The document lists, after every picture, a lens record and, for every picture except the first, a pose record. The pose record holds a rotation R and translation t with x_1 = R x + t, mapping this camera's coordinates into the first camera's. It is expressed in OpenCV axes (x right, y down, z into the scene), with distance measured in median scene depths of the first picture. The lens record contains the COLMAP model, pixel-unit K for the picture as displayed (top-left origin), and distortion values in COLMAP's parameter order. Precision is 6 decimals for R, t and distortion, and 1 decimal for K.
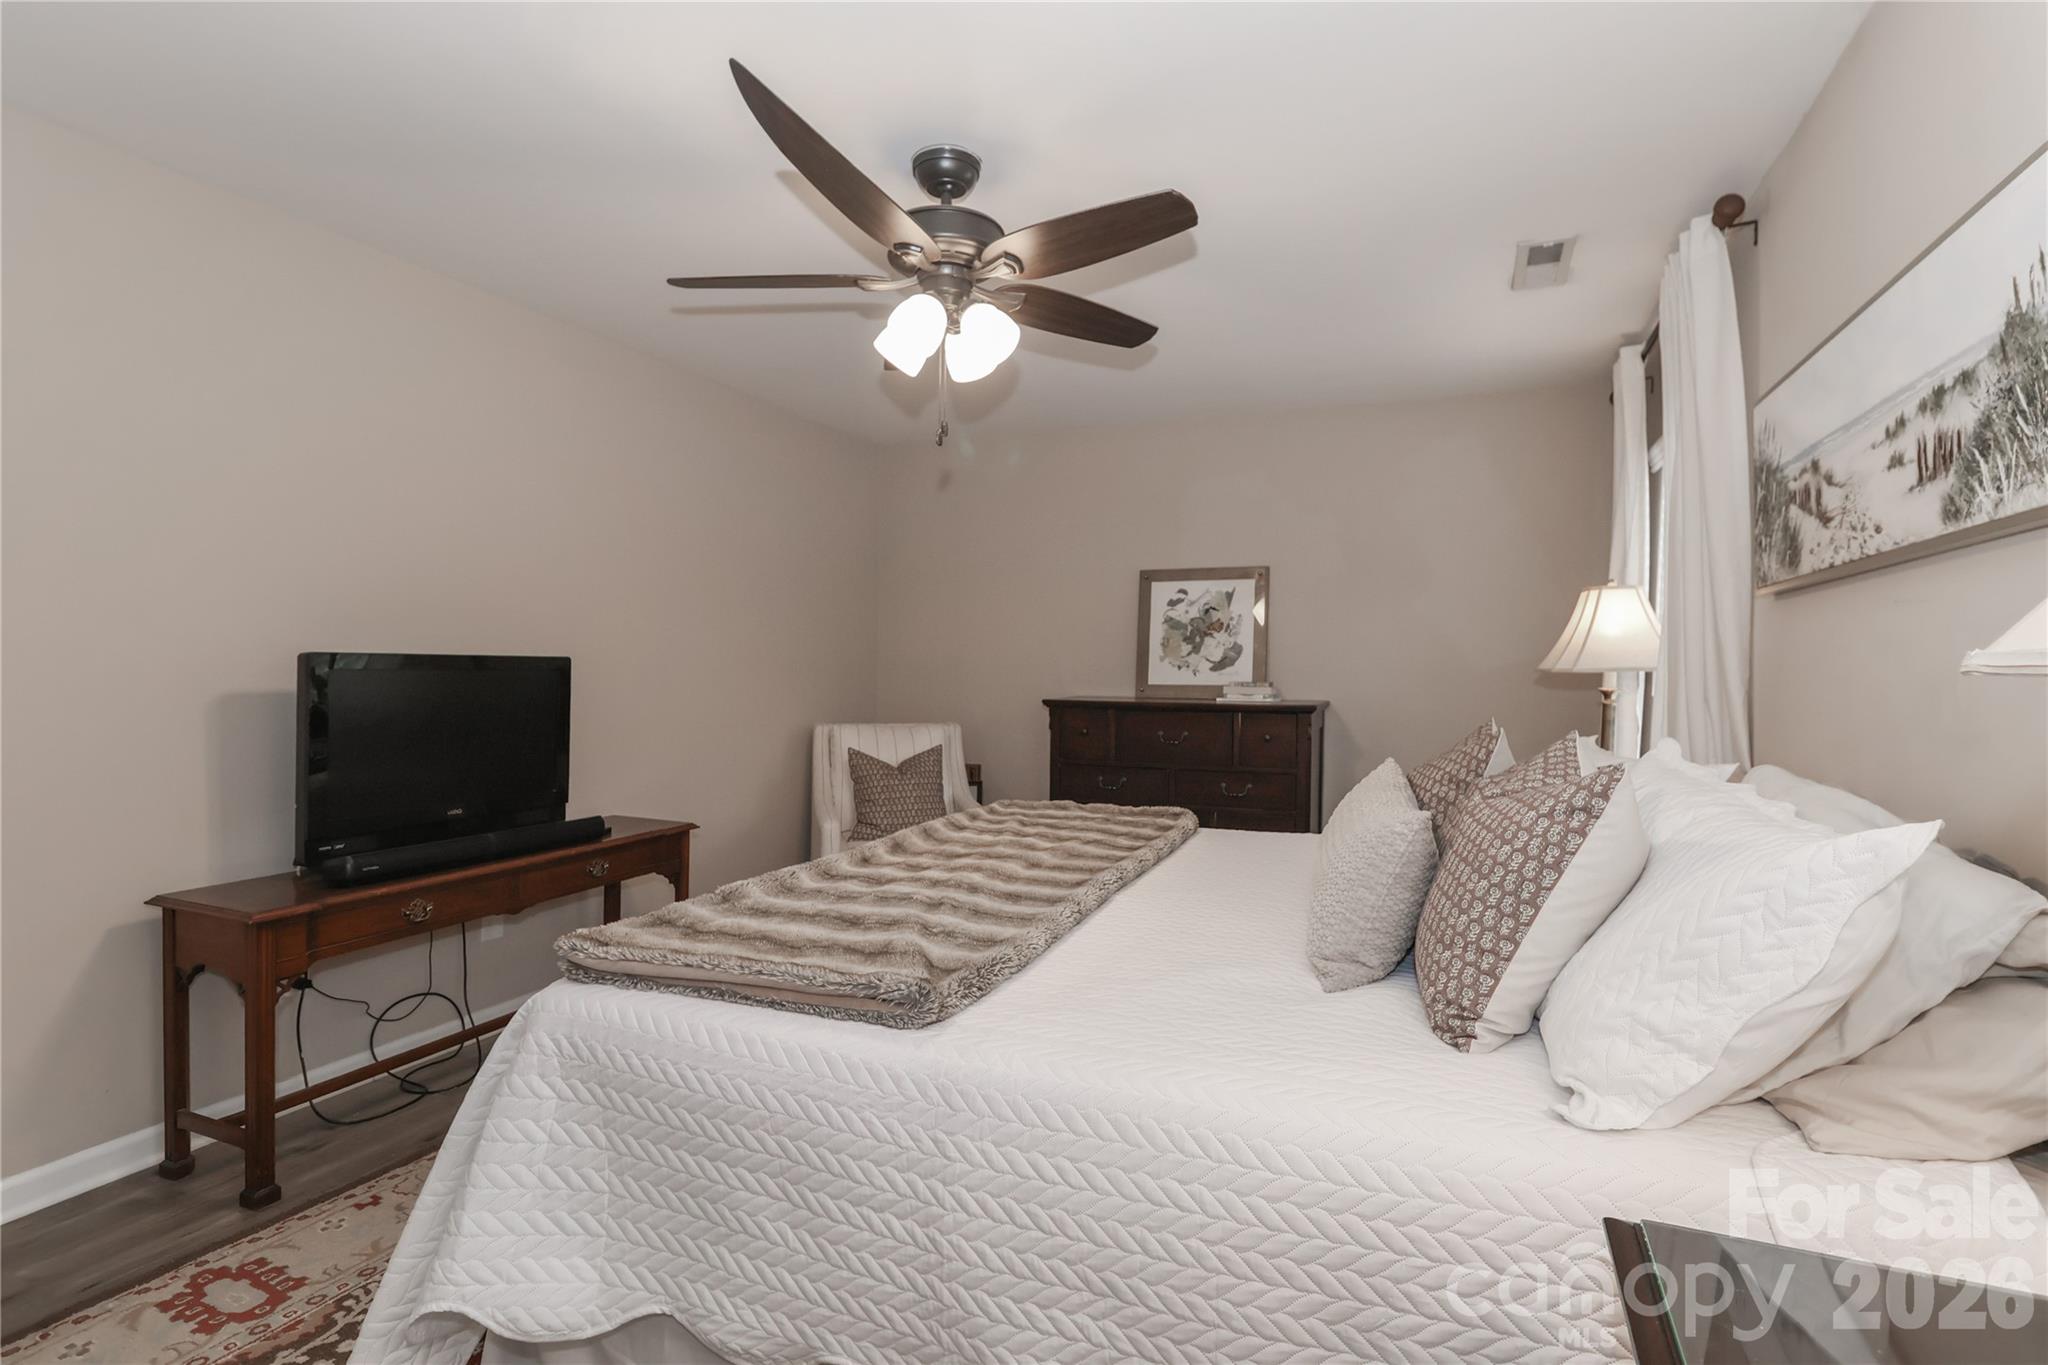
lens RADIAL K [[946.5, 0, 1074.5], [0, 946.5, 682.3], [0, 0, 1]] dist [0.002246, -0.007043]
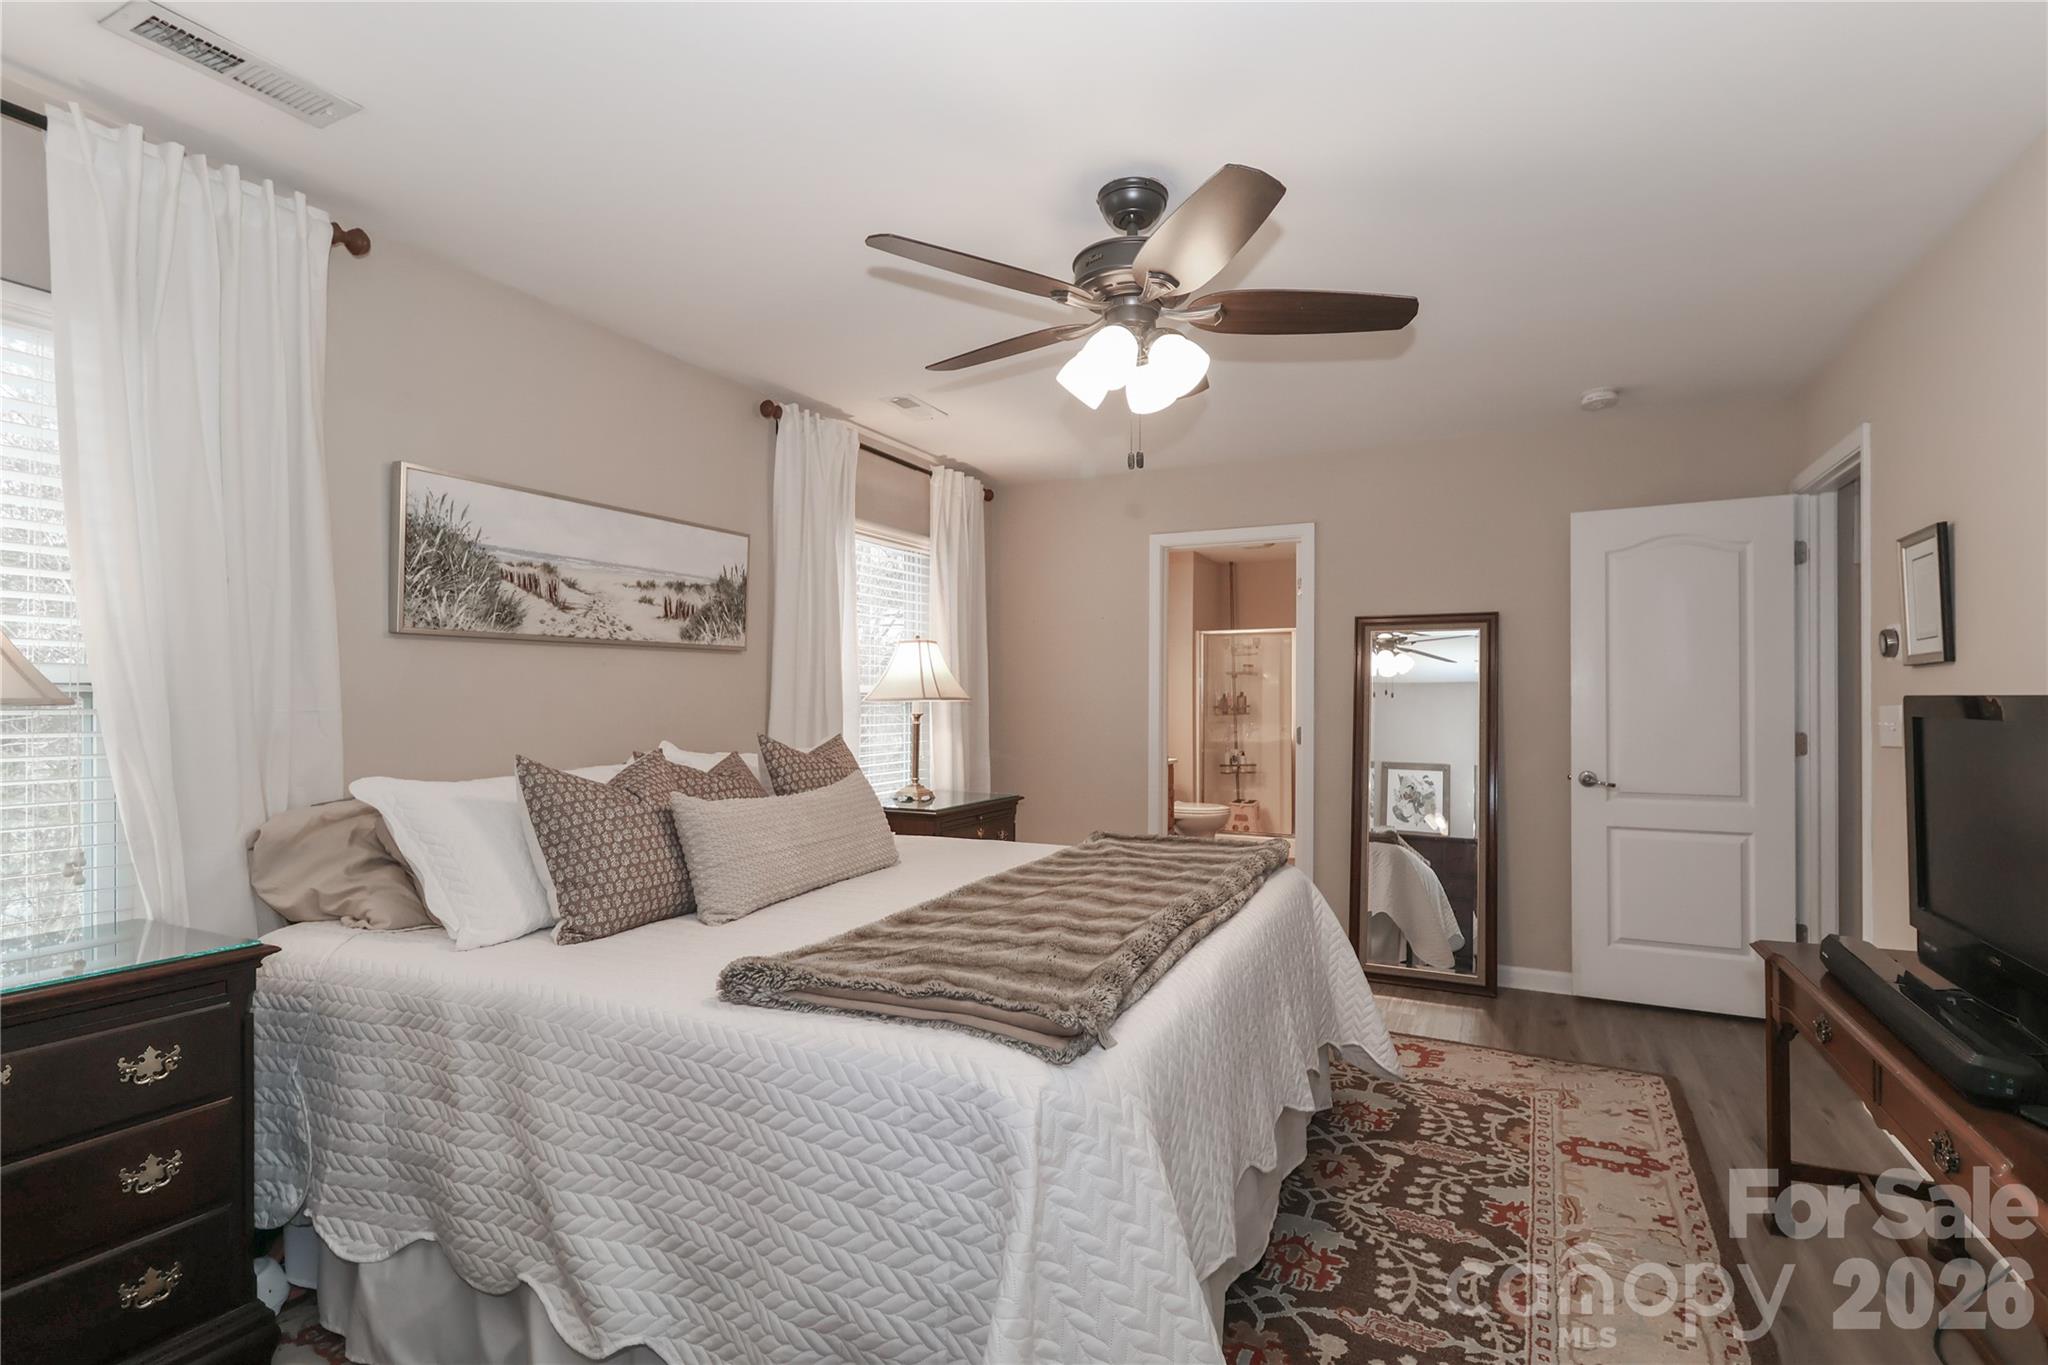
lens RADIAL K [[946.5, 0, 1074.5], [0, 946.5, 682.3], [0, 0, 1]] dist [0.002246, -0.007043]
pose [[-0.998489, -0.011269, 0.053784, -0.166410], [-0.011454, 0.999930, -0.003129, -0.043865], [-0.053745, -0.003740, -0.998548, 2.475835]]
